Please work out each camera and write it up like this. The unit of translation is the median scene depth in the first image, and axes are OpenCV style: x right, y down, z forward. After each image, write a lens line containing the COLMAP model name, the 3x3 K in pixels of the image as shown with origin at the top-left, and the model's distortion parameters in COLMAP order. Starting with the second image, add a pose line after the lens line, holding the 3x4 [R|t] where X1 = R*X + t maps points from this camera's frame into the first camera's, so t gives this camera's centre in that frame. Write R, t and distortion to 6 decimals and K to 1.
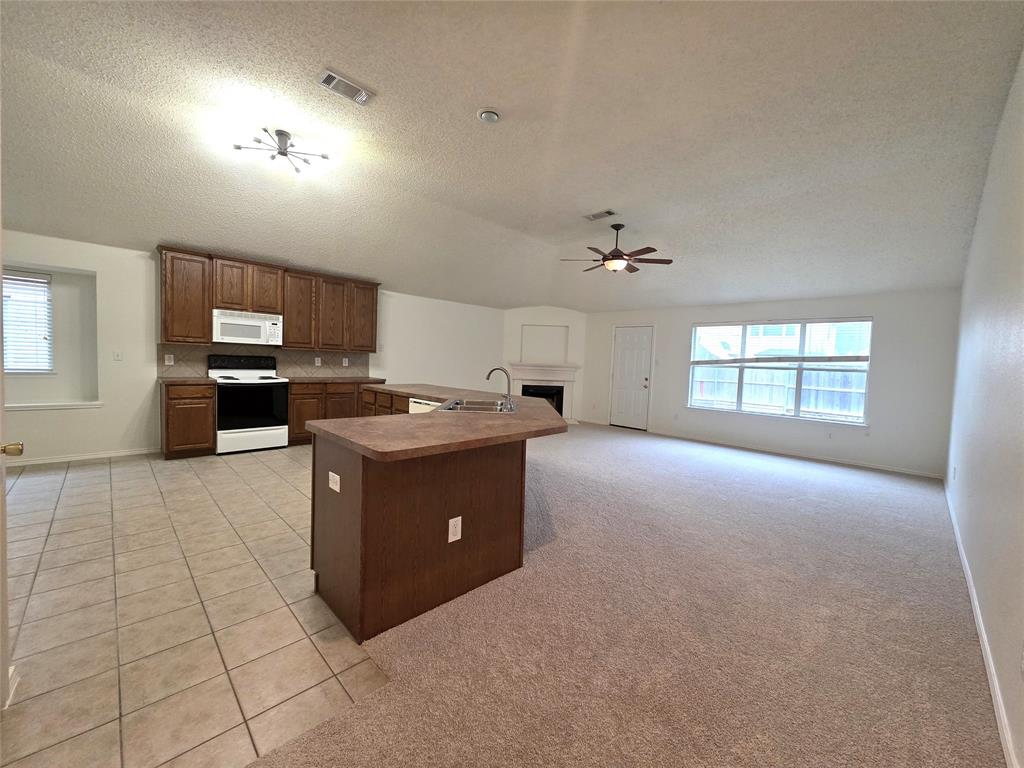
lens RADIAL K [[407.6, 0, 510.8], [0, 407.6, 384.1], [0, 0, 1]] dist [0.003530, 0.000373]
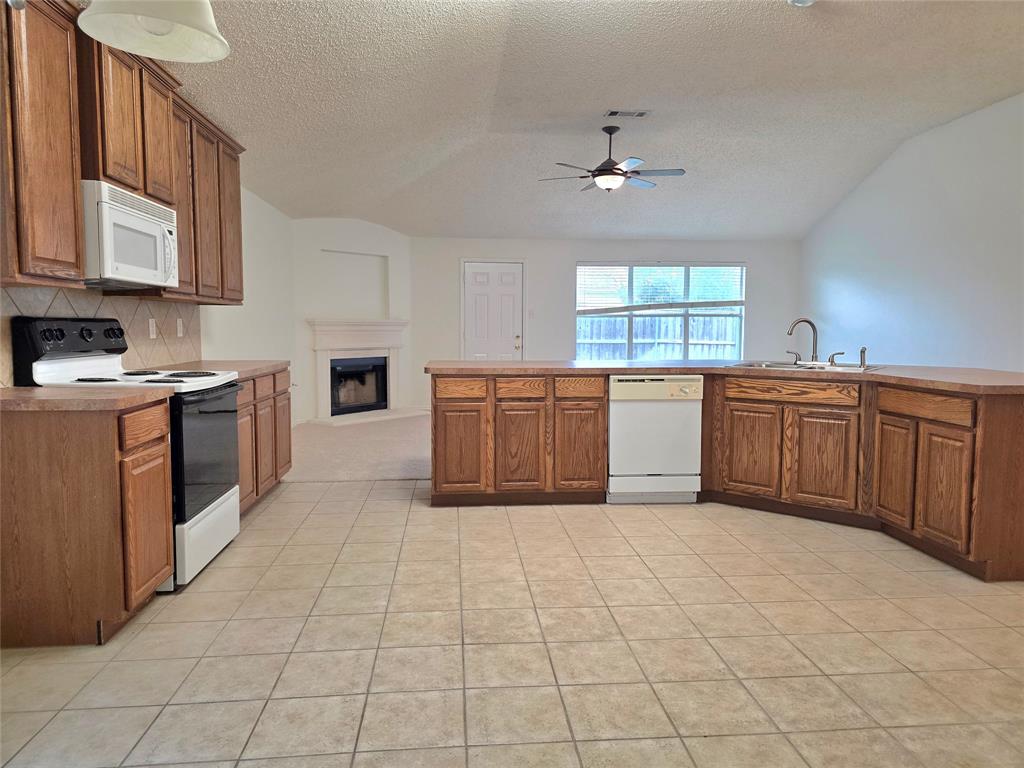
lens RADIAL K [[693.3, 0, 514.5], [0, 693.3, 385.3], [0, 0, 1]] dist [0.050069, -0.015493]
pose [[0.631699, -0.103870, 0.768223, -0.782807], [0.066939, 0.994590, 0.079433, -0.030958], [-0.772318, 0.001247, 0.635235, 0.292028]]
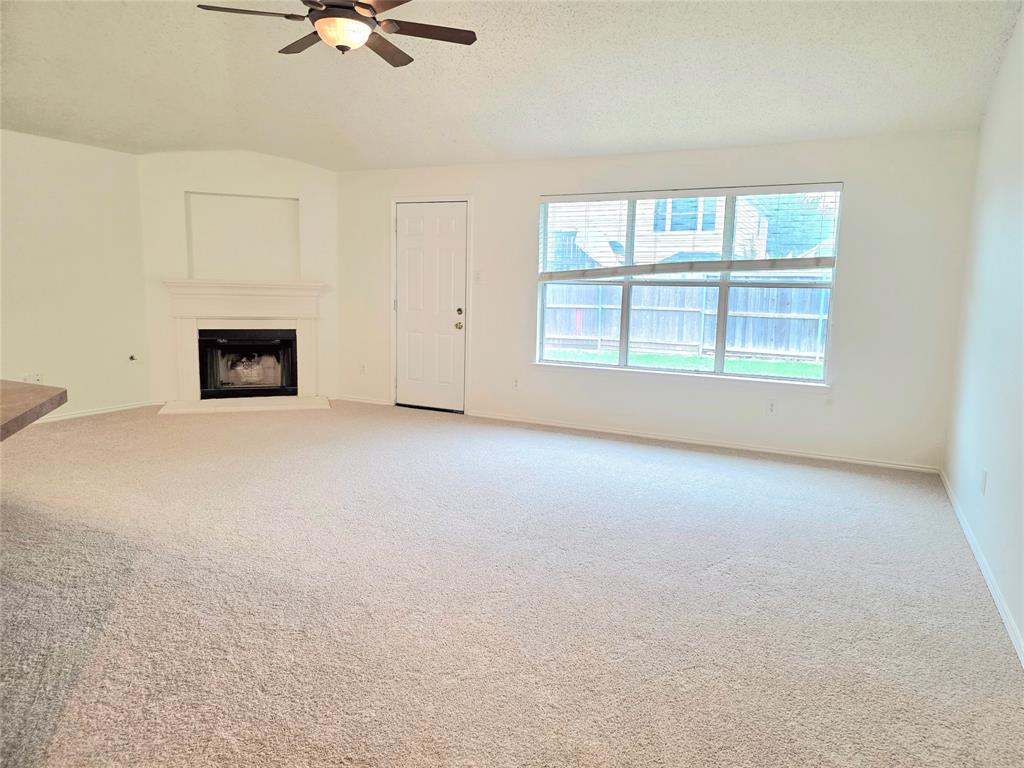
lens RADIAL K [[693.3, 0, 511.0], [0, 693.3, 388.5], [0, 0, 1]] dist [0.050069, -0.015493]
pose [[0.946960, -0.063973, 0.314919, 0.154382], [0.031022, 0.993606, 0.108559, -0.009541], [-0.319851, -0.093031, 0.942890, 0.225637]]
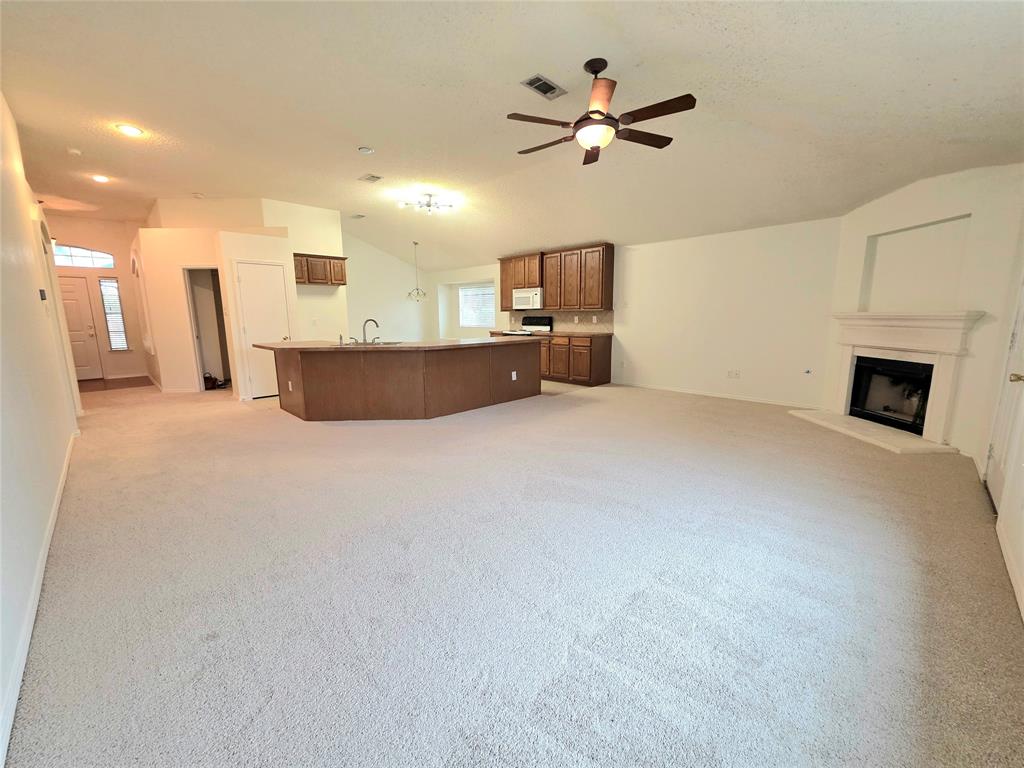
lens RADIAL K [[407.6, 0, 512.3], [0, 407.6, 382.3], [0, 0, 1]] dist [0.003530, 0.000373]
pose [[0.001688, 0.127964, -0.991777, 0.795671], [-0.048173, 0.990638, 0.127735, -0.014896], [0.998838, 0.047561, 0.007836, 0.803411]]
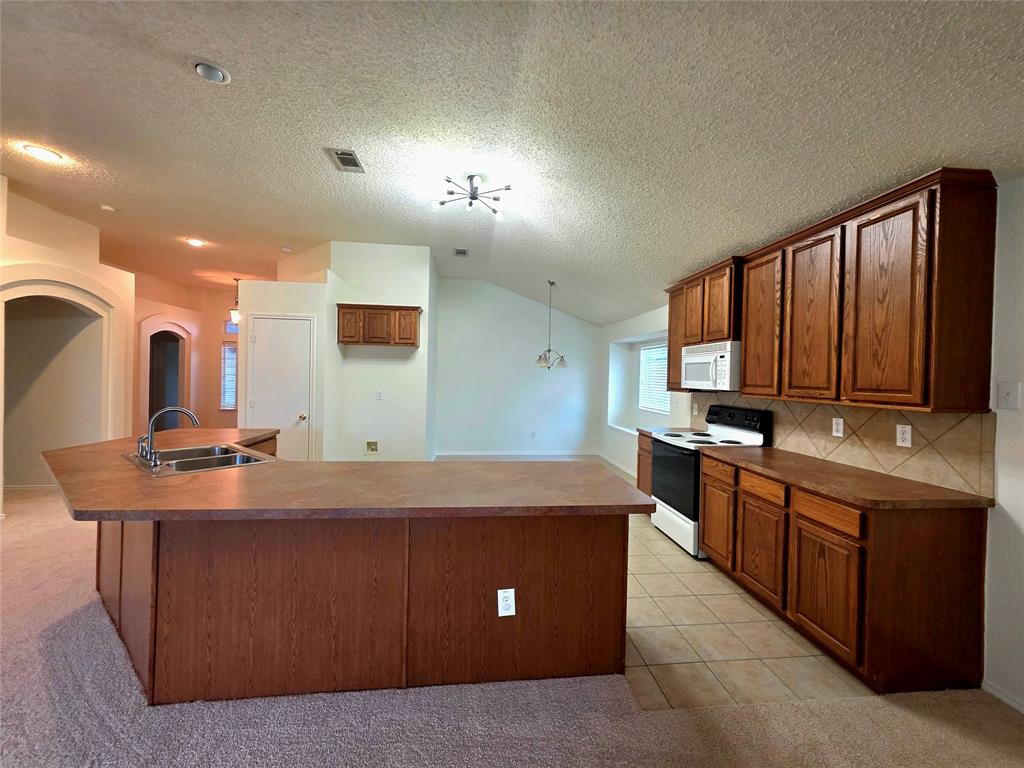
lens RADIAL K [[407.6, 0, 512.8], [0, 407.6, 381.7], [0, 0, 1]] dist [0.003530, 0.000373]
pose [[-0.619832, -0.040821, -0.783672, 0.086632], [-0.088849, 0.995875, 0.018399, -0.080907], [0.779689, 0.081033, -0.620902, 0.997293]]
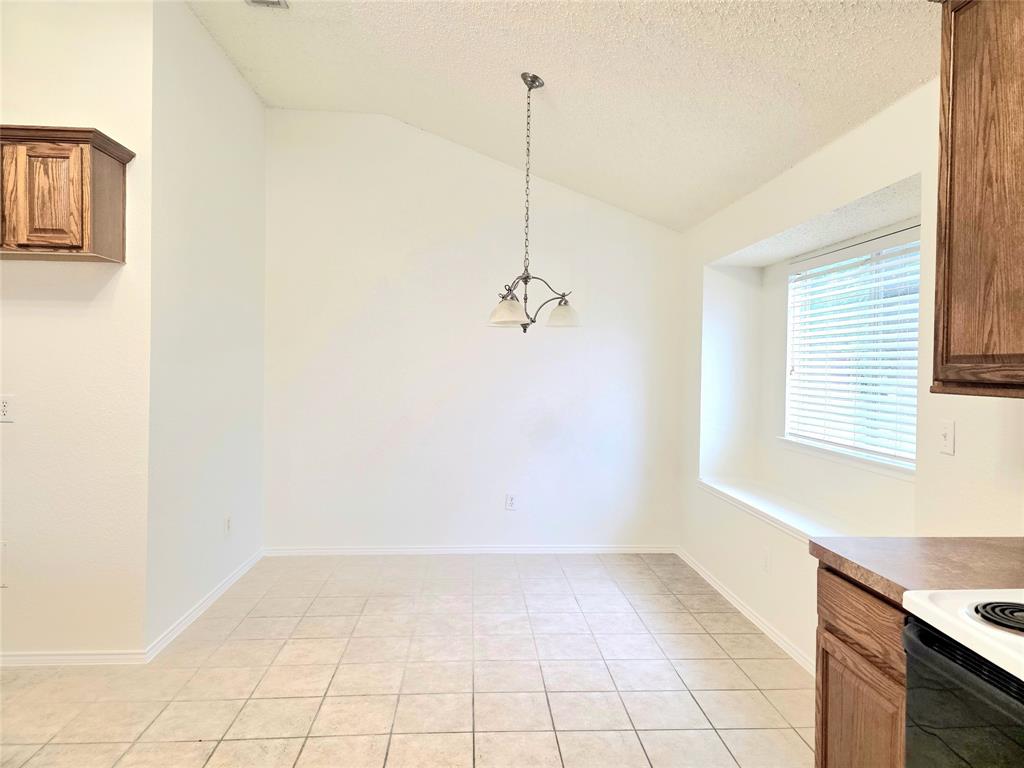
lens RADIAL K [[693.3, 0, 506.1], [0, 693.3, 378.8], [0, 0, 1]] dist [0.050069, -0.015493]
pose [[-0.658086, -0.033004, -0.752219, -0.286752], [-0.081285, 0.996314, 0.027400, -0.075215], [0.748542, 0.079175, -0.658344, 0.827855]]
